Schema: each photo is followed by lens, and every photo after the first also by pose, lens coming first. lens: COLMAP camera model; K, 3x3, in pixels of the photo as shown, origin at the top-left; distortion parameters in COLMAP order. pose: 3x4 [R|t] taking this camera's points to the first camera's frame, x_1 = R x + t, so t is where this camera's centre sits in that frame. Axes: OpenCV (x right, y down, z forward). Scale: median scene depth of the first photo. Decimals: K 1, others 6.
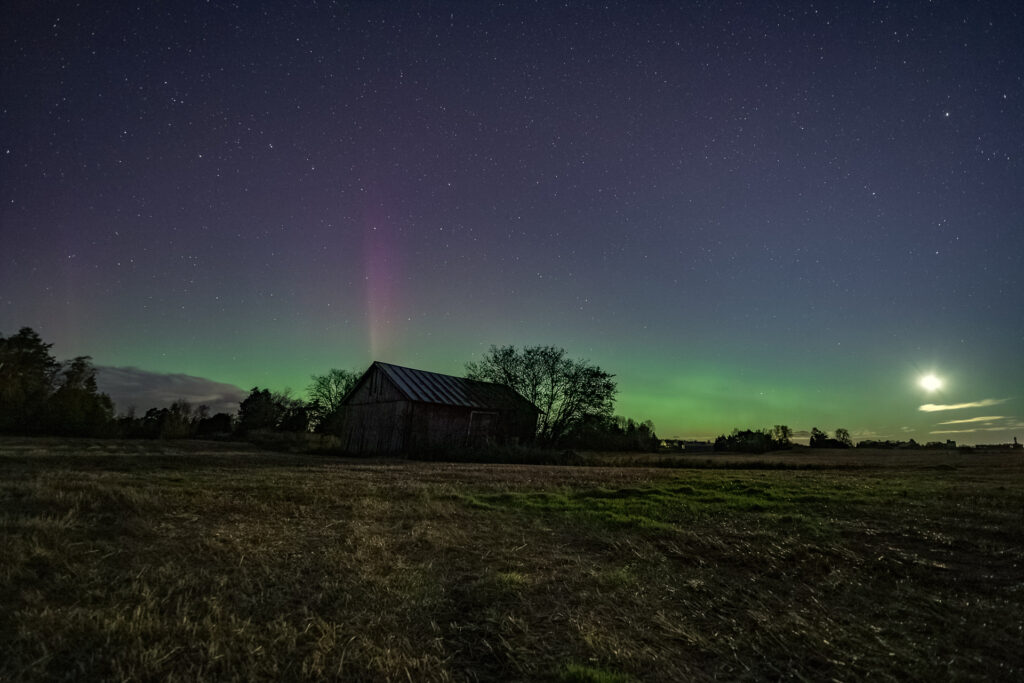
lens RADIAL K [[446.5, 0, 508.9], [0, 446.5, 344.2], [0, 0, 1]] dist [-0.004258, -0.001130]
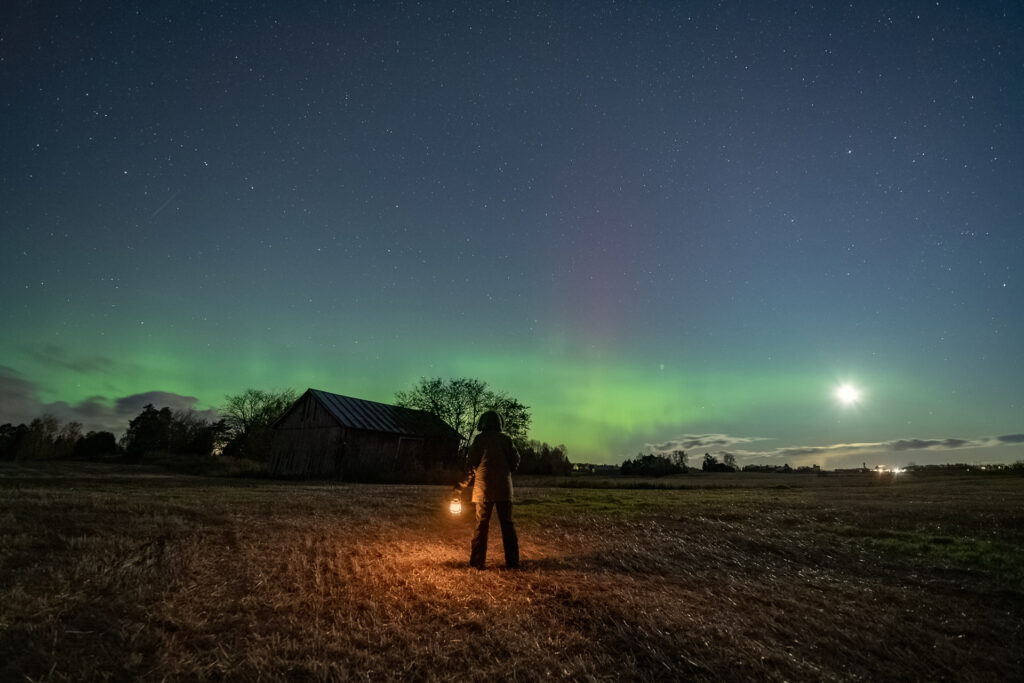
lens RADIAL K [[446.5, 0, 508.9], [0, 446.5, 344.2], [0, 0, 1]] dist [-0.004258, -0.001130]
pose [[0.983382, 0.050111, 0.174494, -0.020613], [-0.041415, 0.997729, -0.053126, -0.025812], [-0.176760, 0.045016, 0.983224, -0.113024]]
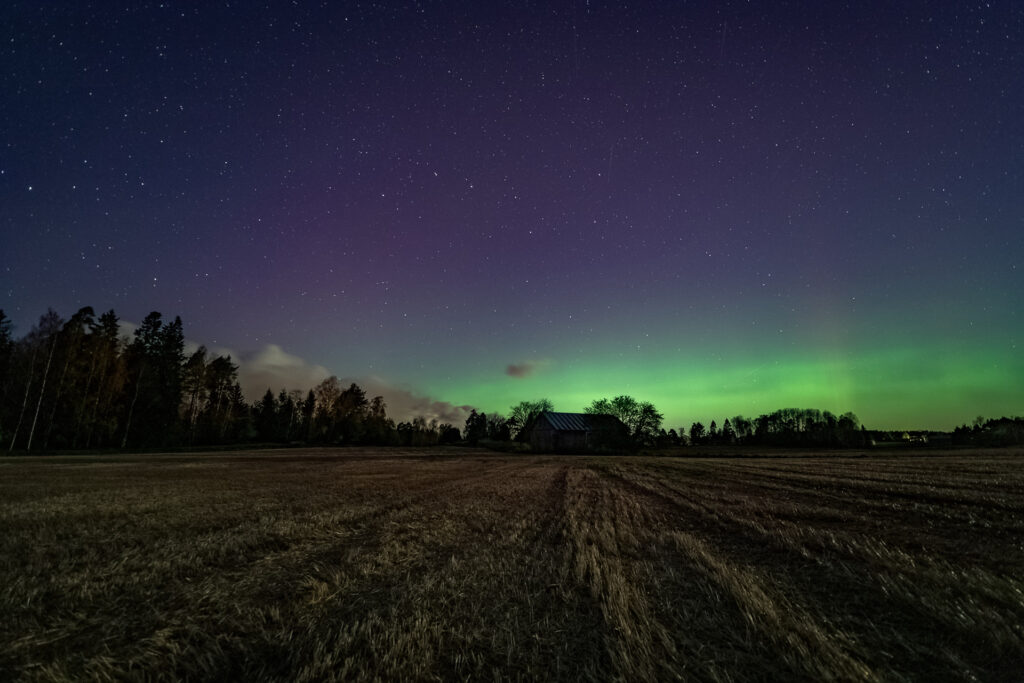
lens RADIAL K [[451.7, 0, 508.5], [0, 451.7, 344.9], [0, 0, 1]] dist [-0.003140, -0.001499]
pose [[0.918419, -0.104950, -0.381435, 0.386169], [0.107007, 0.994131, -0.015880, -0.234671], [0.380863, -0.026231, 0.924259, -0.980056]]
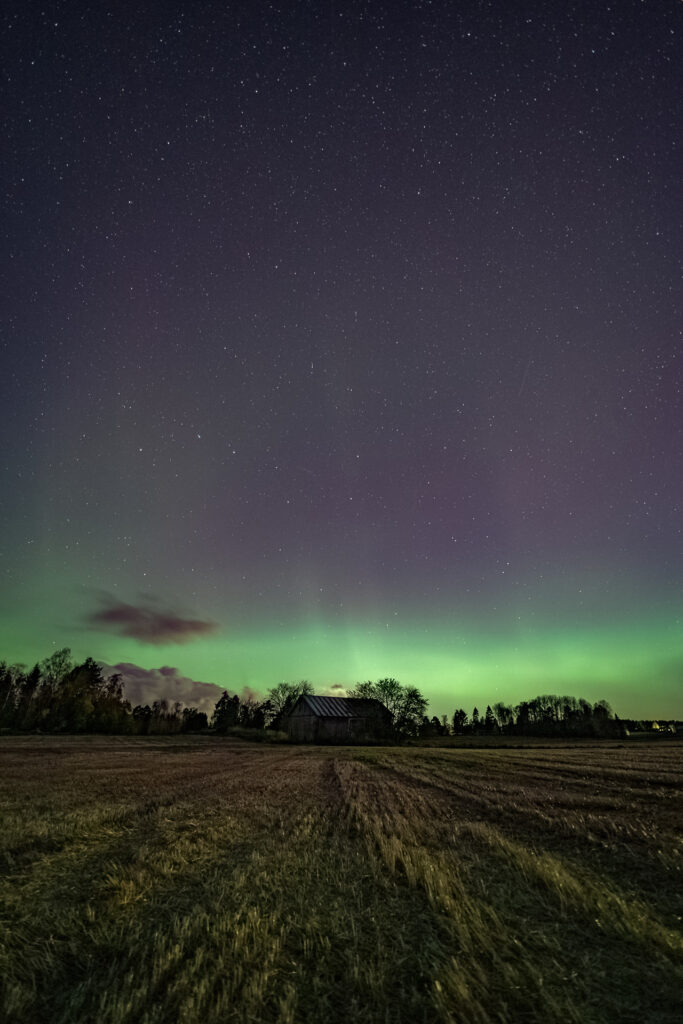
lens RADIAL K [[458.8, 0, 338.9], [0, 458.8, 508.3], [0, 0, 1]] dist [-0.003897, -0.001404]
pose [[0.968375, -0.125322, -0.215739, 0.376748], [0.071942, 0.968224, -0.239515, -0.237474], [0.238900, 0.216420, 0.946620, -1.001840]]
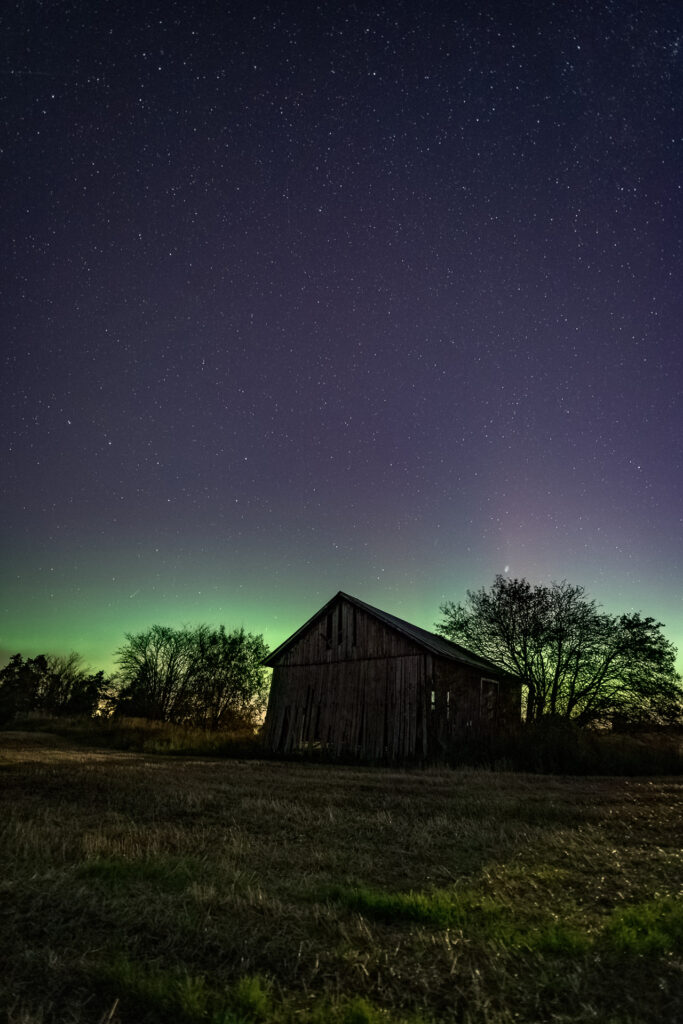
lens RADIAL K [[446.5, 0, 341.5], [0, 446.5, 512.0], [0, 0, 1]] dist [-0.004258, -0.001130]
pose [[0.988433, 0.057545, 0.140318, -0.359953], [-0.023148, 0.971620, -0.235412, 0.069150], [-0.149883, 0.229441, 0.961713, 0.320822]]
